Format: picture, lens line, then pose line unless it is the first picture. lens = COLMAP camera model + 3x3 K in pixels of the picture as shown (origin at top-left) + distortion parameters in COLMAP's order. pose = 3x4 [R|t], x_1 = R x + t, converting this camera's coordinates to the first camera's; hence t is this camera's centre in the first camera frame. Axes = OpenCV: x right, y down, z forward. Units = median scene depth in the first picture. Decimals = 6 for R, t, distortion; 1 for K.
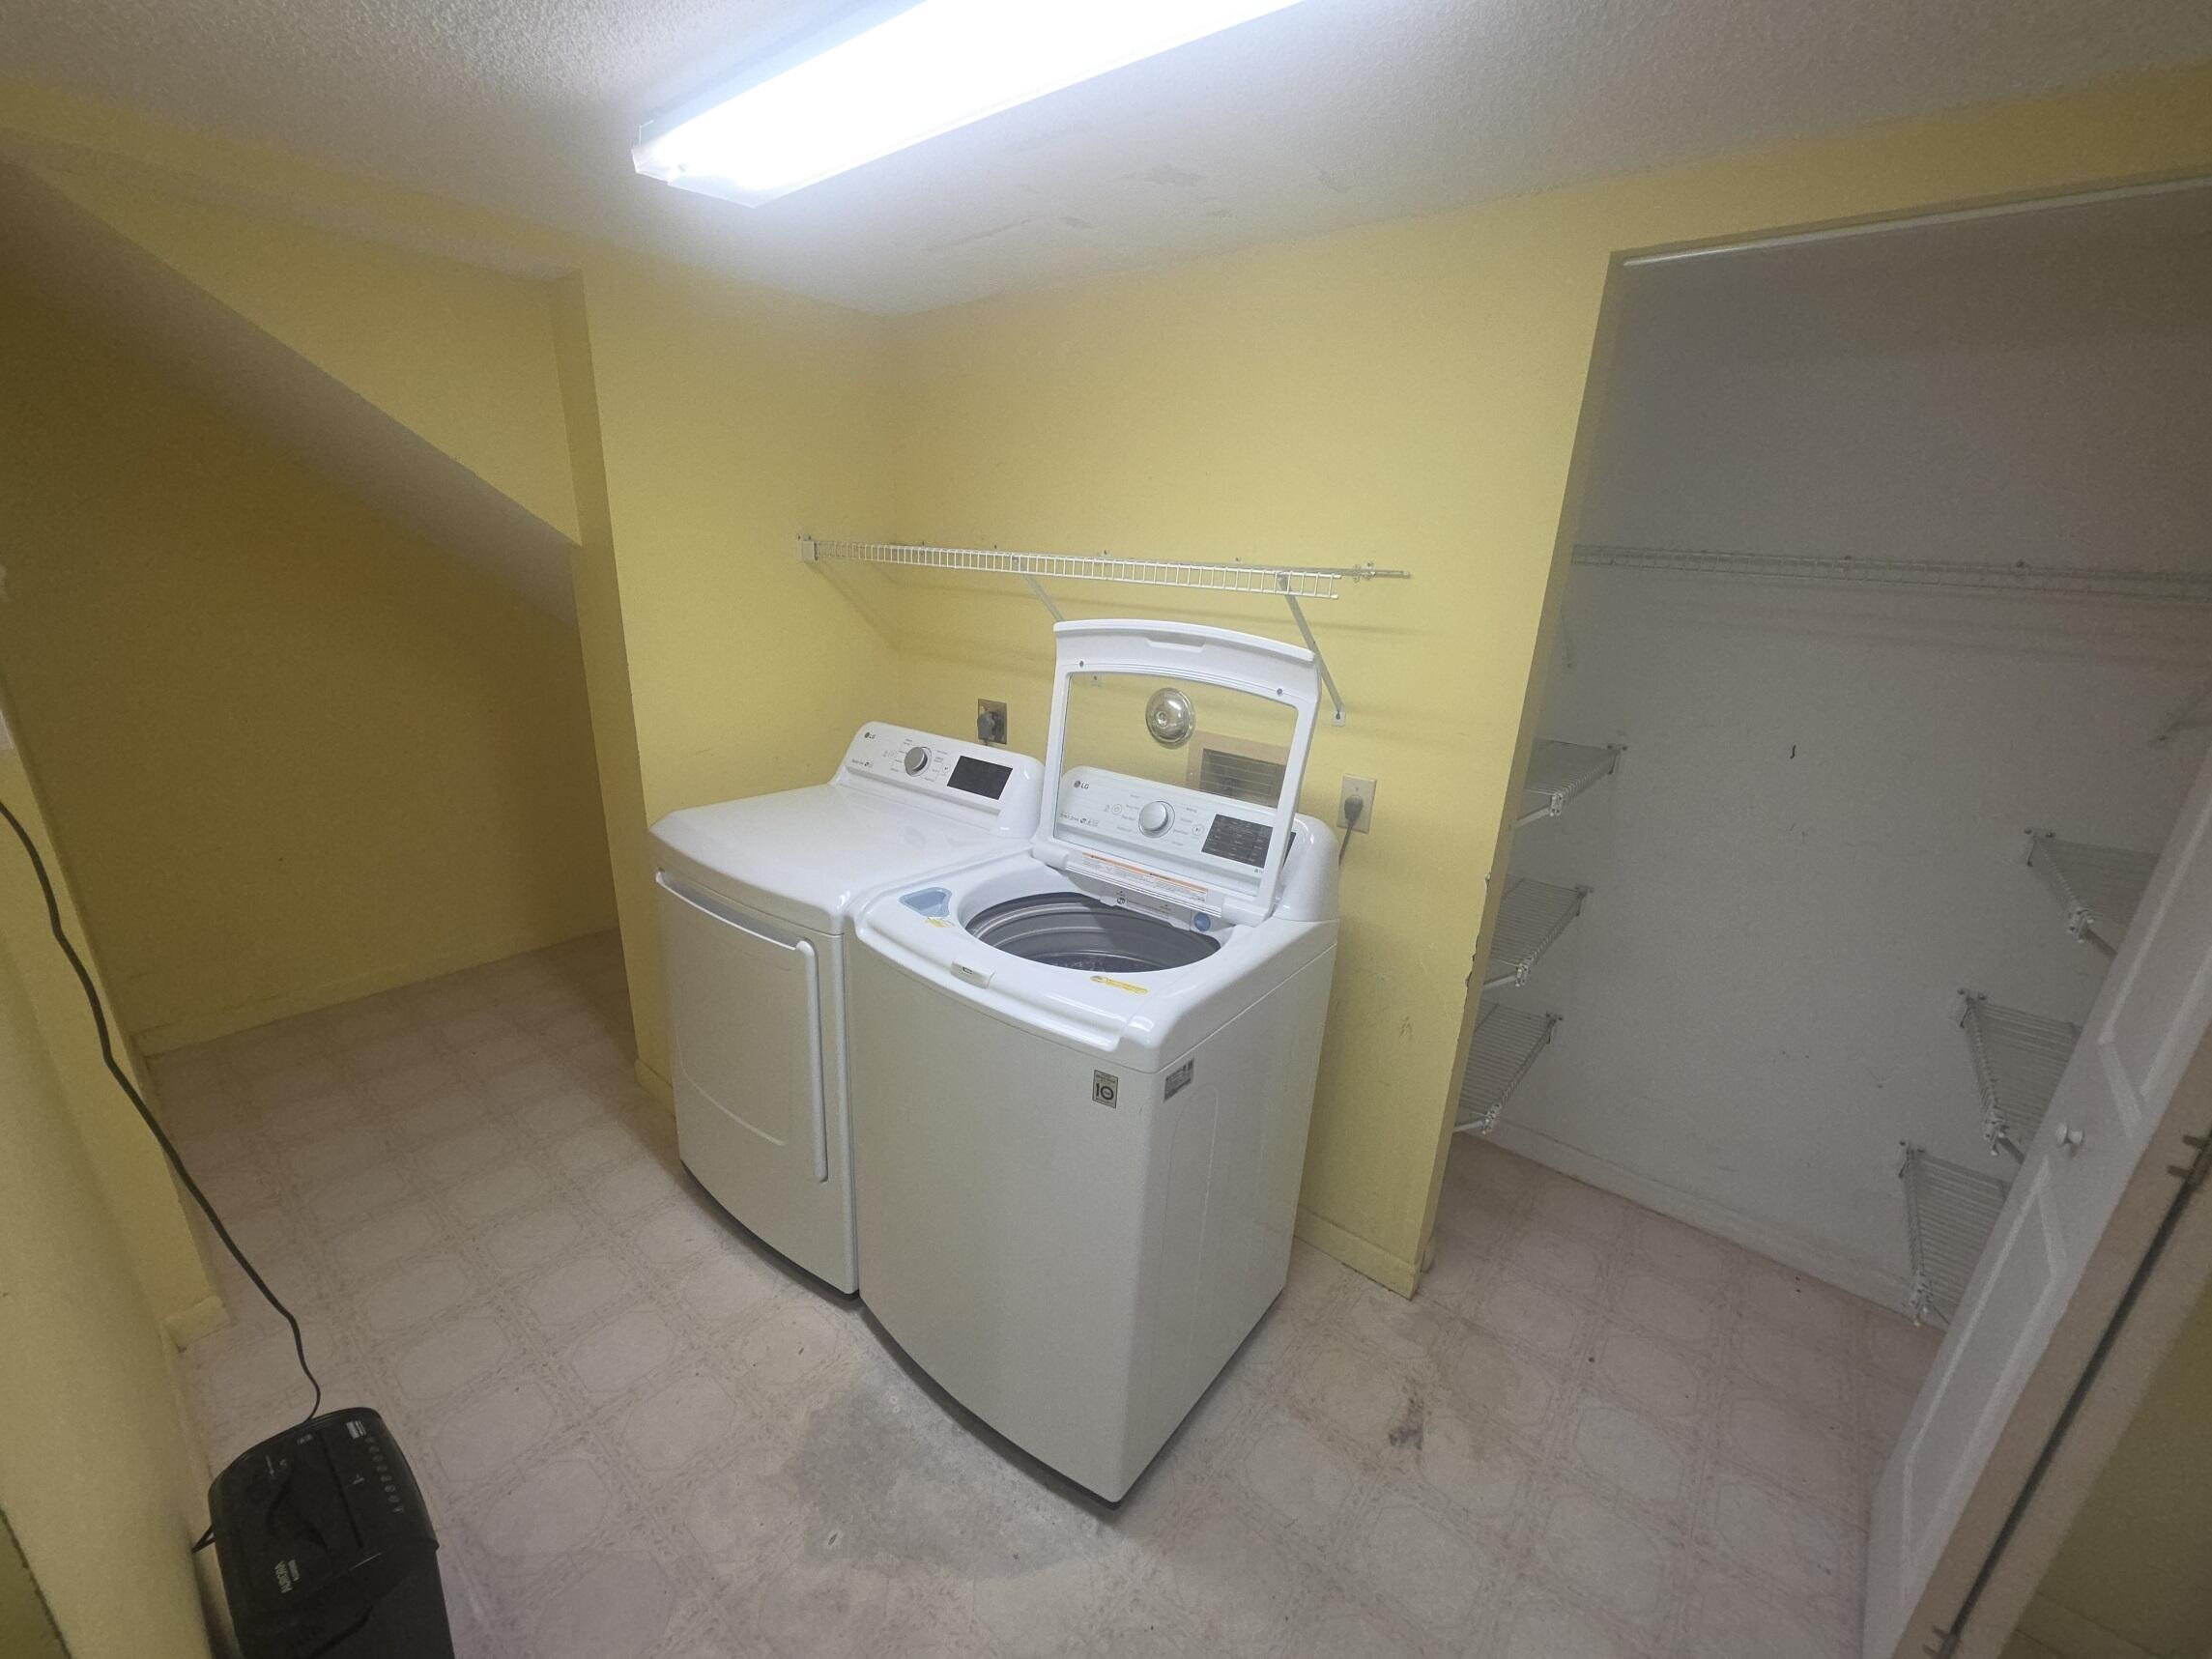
lens RADIAL K [[885.6, 0, 1102.7], [0, 885.6, 839.5], [0, 0, 1]] dist [-0.004134, -0.000087]
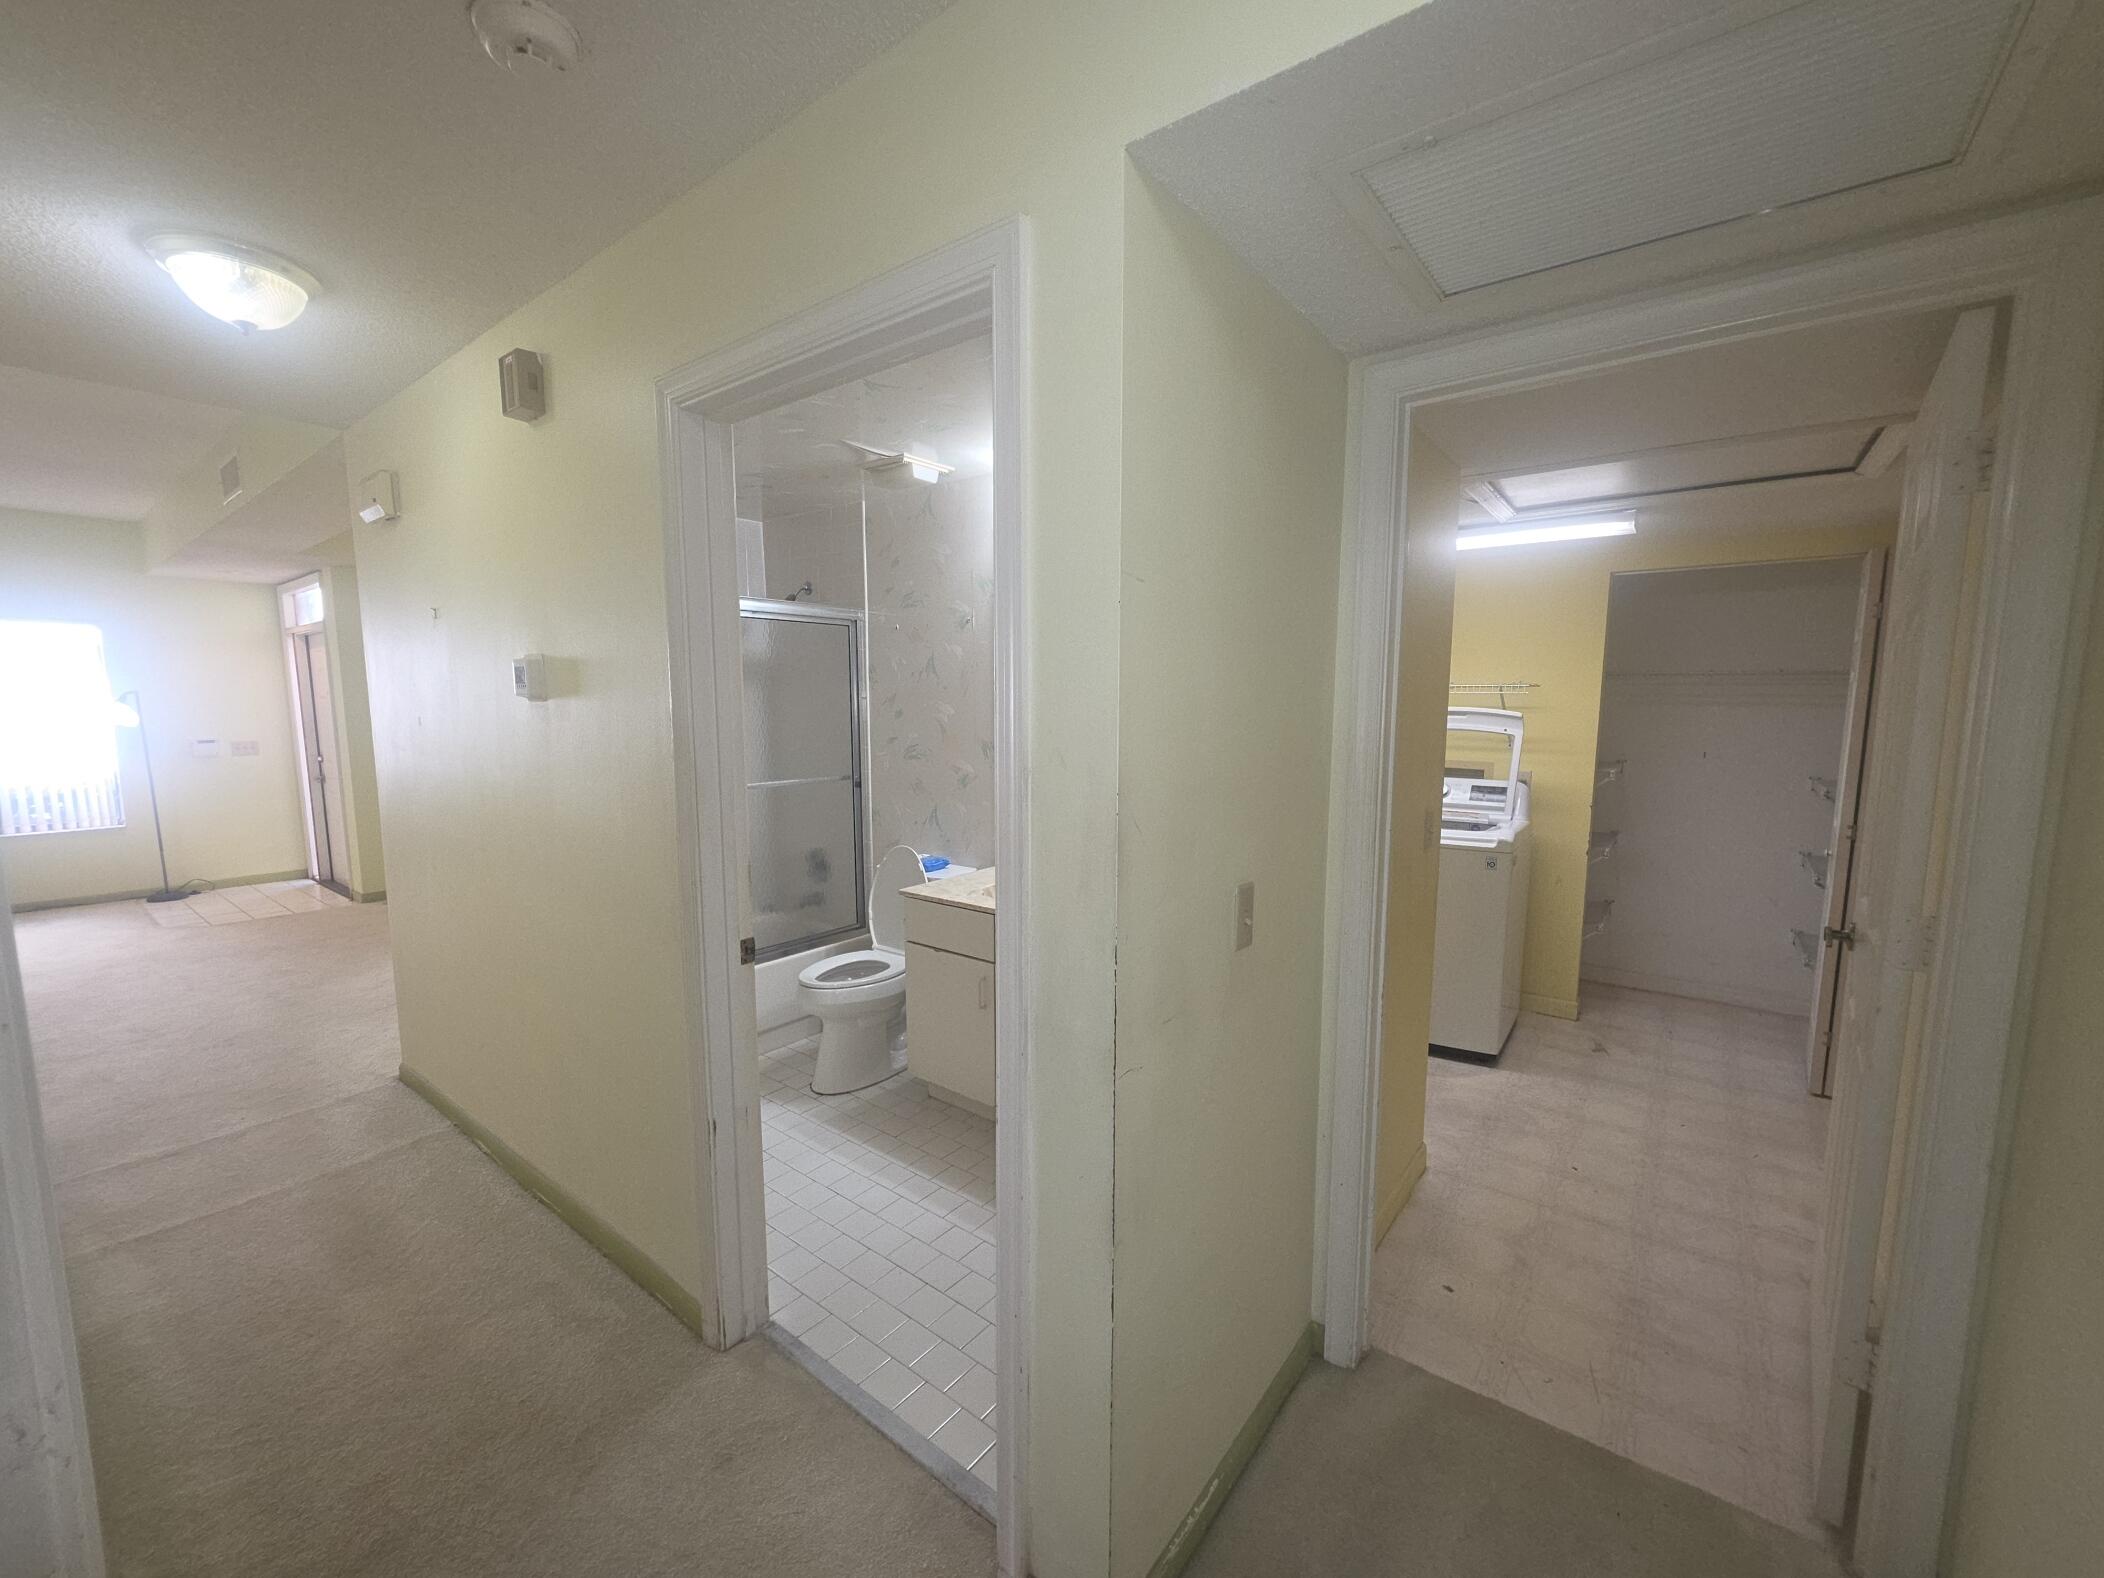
lens RADIAL K [[842.5, 0, 1048.0], [0, 842.5, 792.1], [0, 0, 1]] dist [-0.004134, -0.000087]
pose [[0.998856, -0.043431, 0.019996, -1.065459], [0.046565, 0.978559, -0.200633, 0.393150], [-0.010853, 0.201335, 0.979462, -1.205719]]
